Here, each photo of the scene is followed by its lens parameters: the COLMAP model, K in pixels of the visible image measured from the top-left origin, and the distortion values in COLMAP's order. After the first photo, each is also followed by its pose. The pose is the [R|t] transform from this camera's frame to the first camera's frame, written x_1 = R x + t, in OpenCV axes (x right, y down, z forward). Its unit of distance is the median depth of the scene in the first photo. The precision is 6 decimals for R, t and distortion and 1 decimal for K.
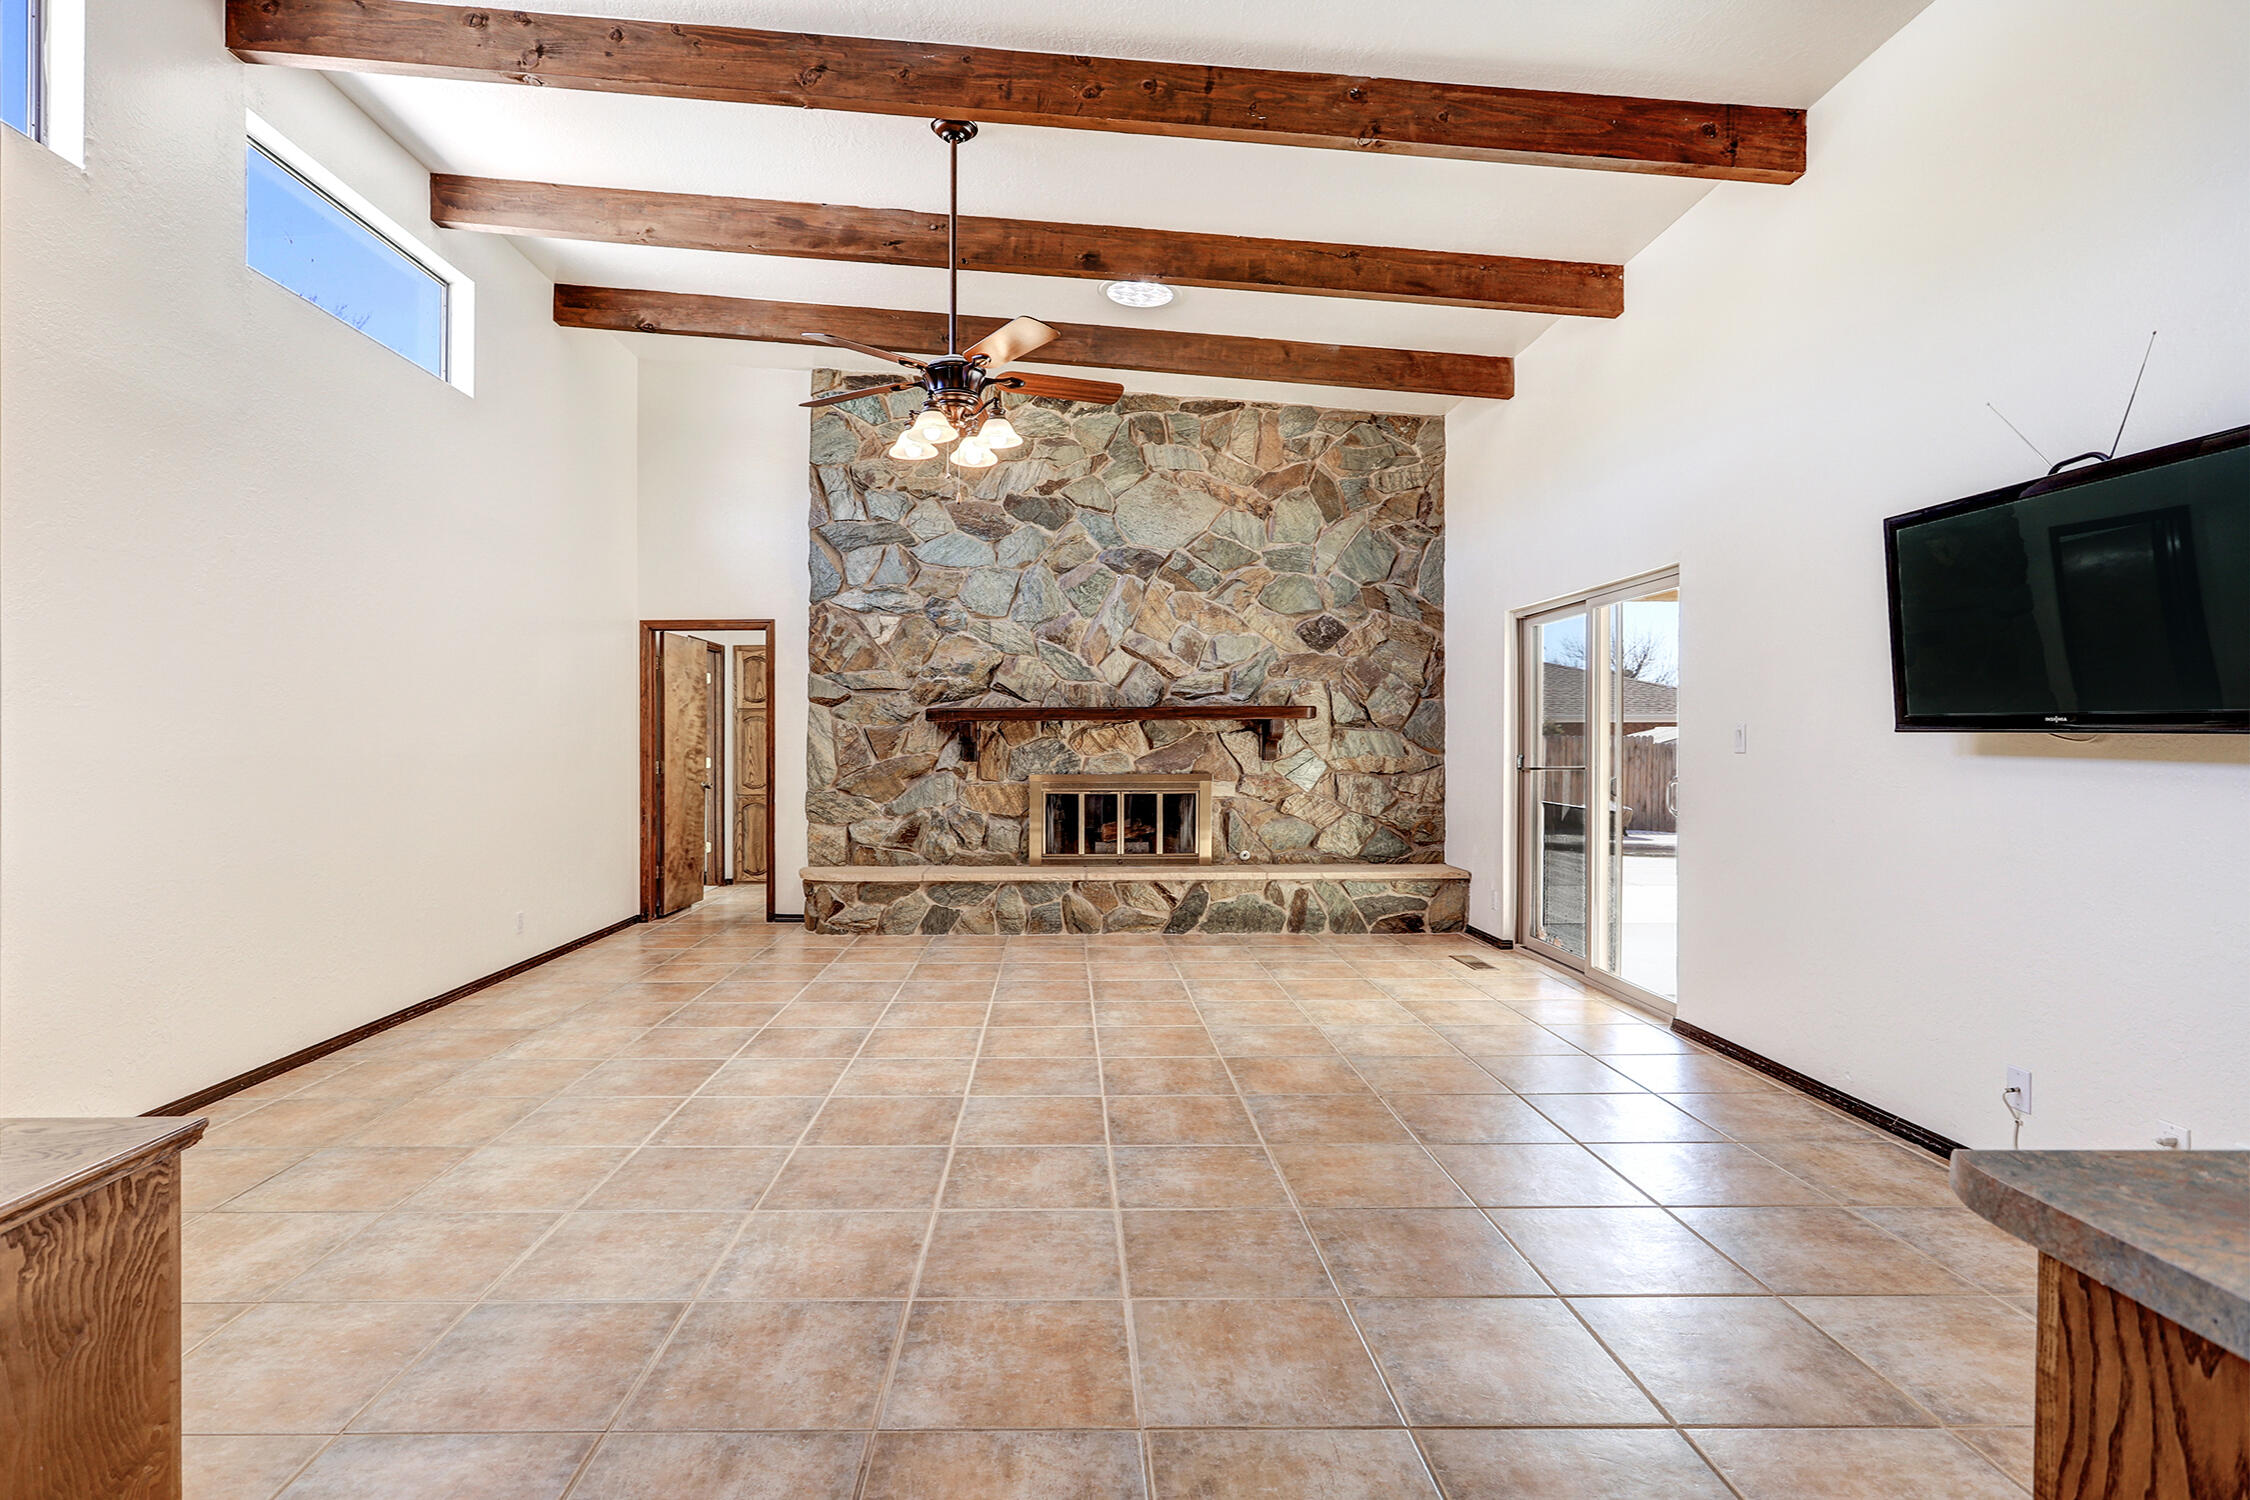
lens RADIAL K [[1062.9, 0, 1125.1], [0, 1062.9, 744.1], [0, 0, 1]] dist [-0.001630, -0.001704]
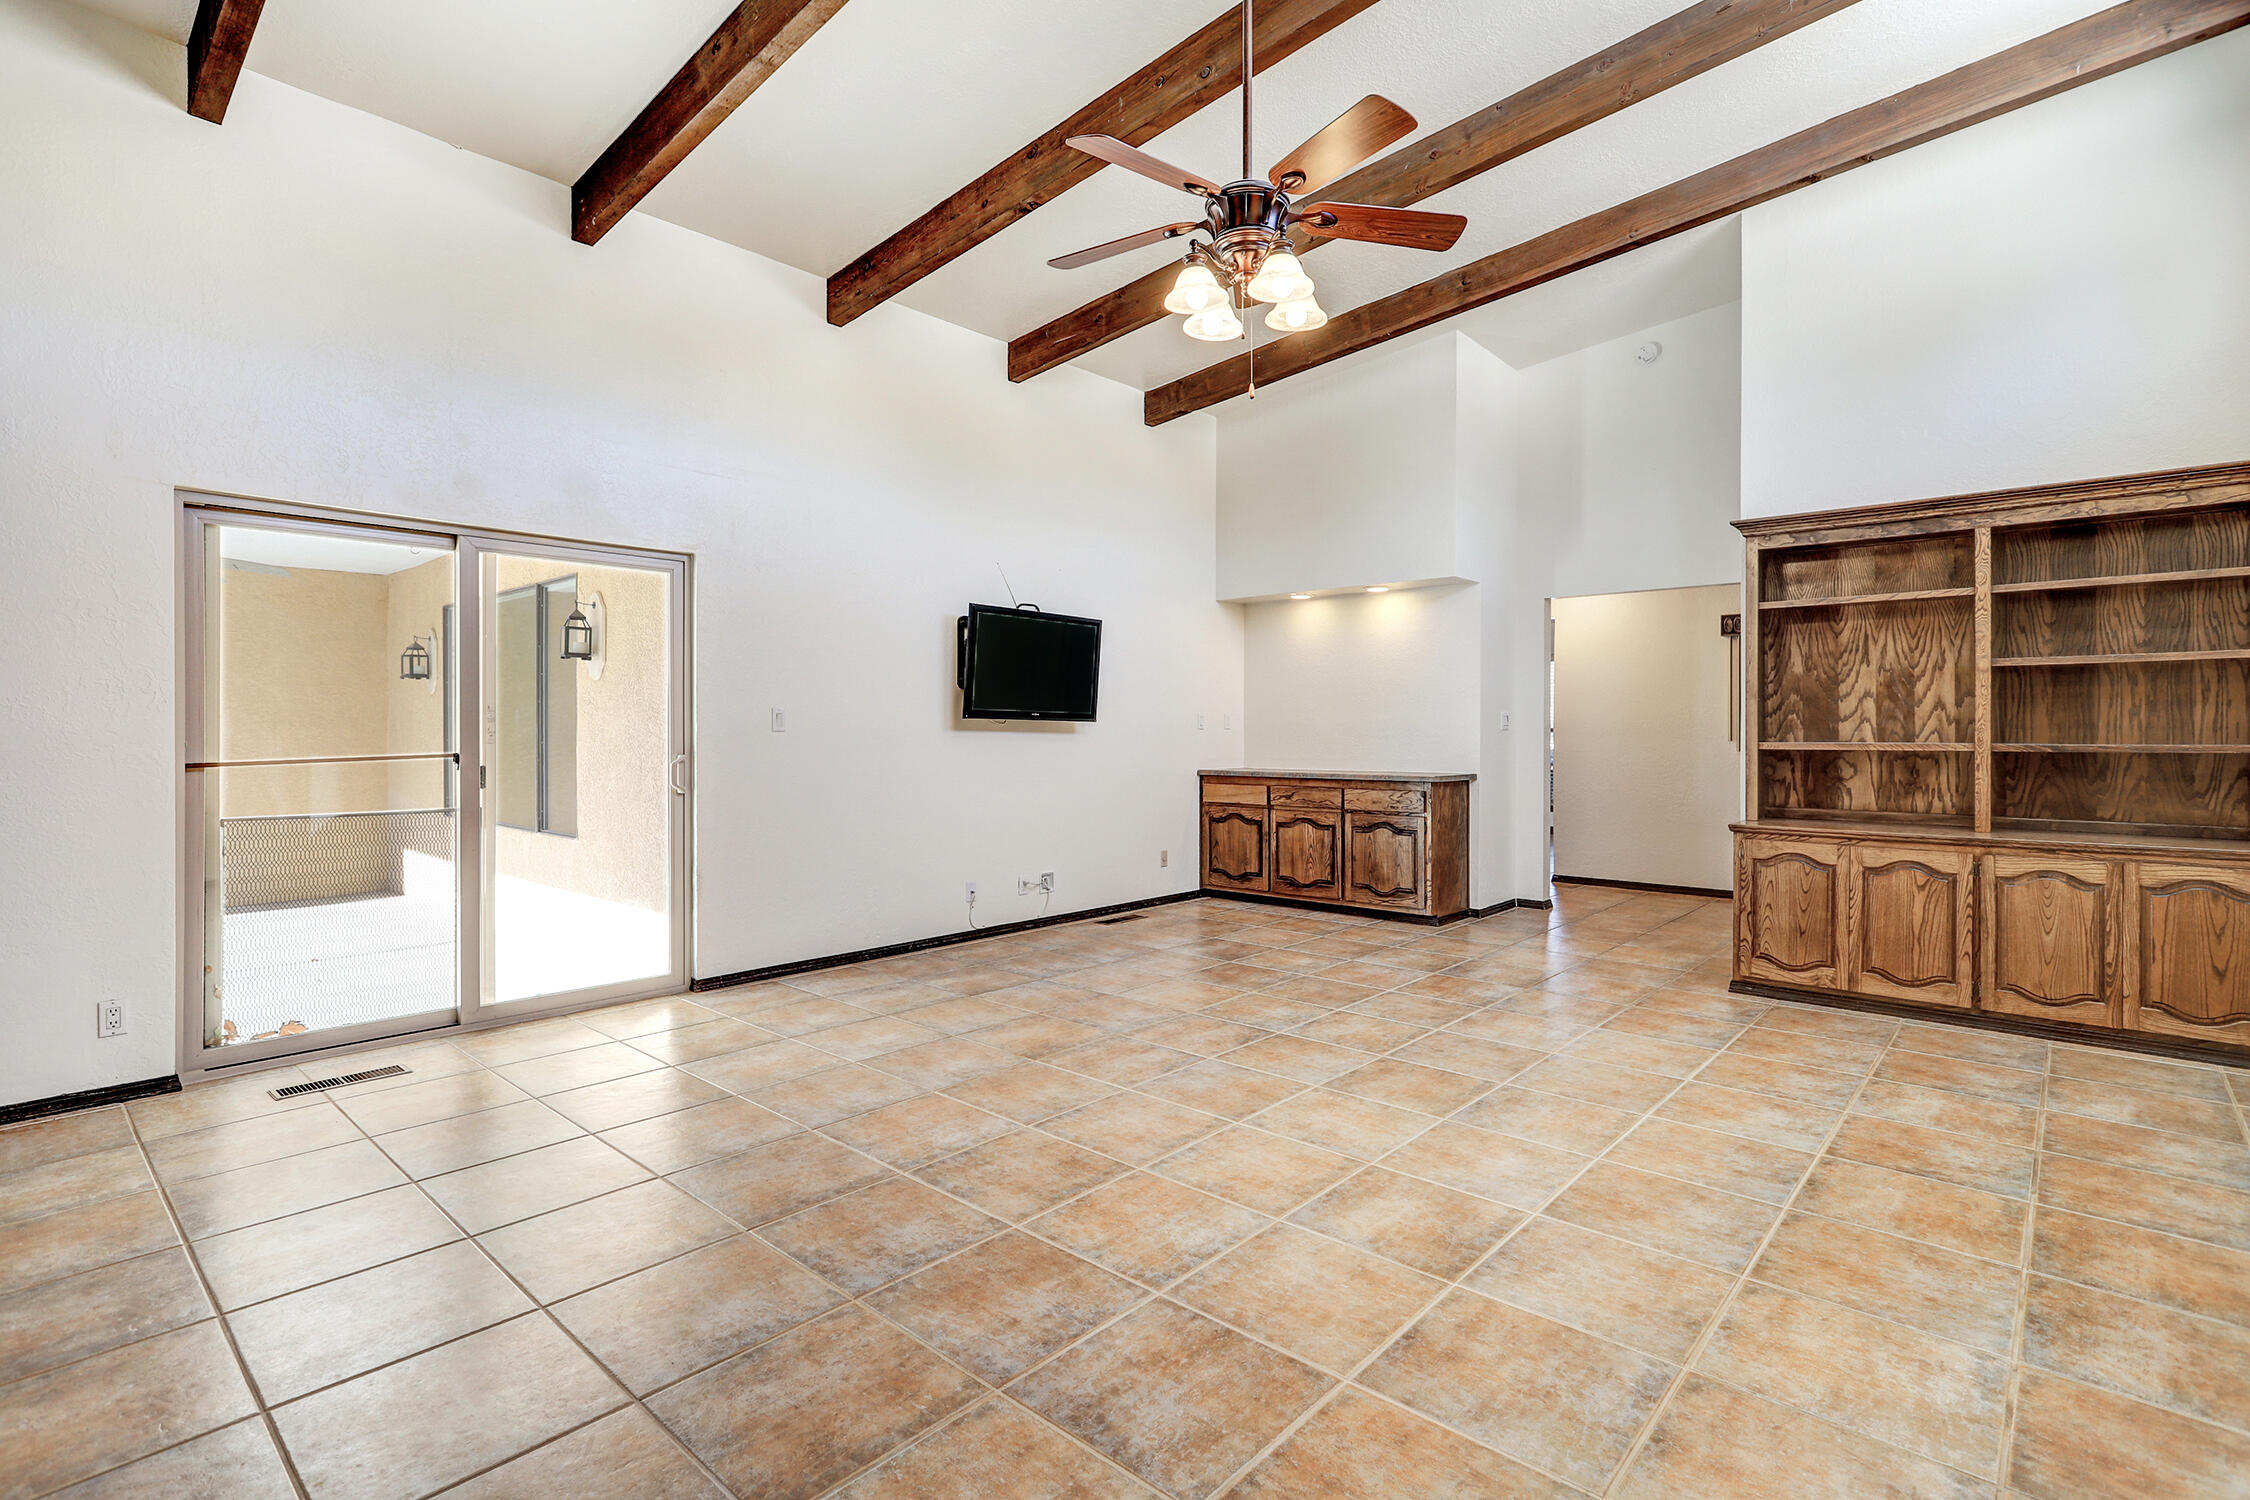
lens RADIAL K [[1062.9, 0, 1125.2], [0, 1062.9, 742.9], [0, 0, 1]] dist [-0.001630, -0.001704]
pose [[-0.695256, -0.003271, 0.718755, -0.780237], [0.001929, 0.999978, 0.006417, 0.004861], [-0.718760, 0.005848, -0.695234, 1.921193]]
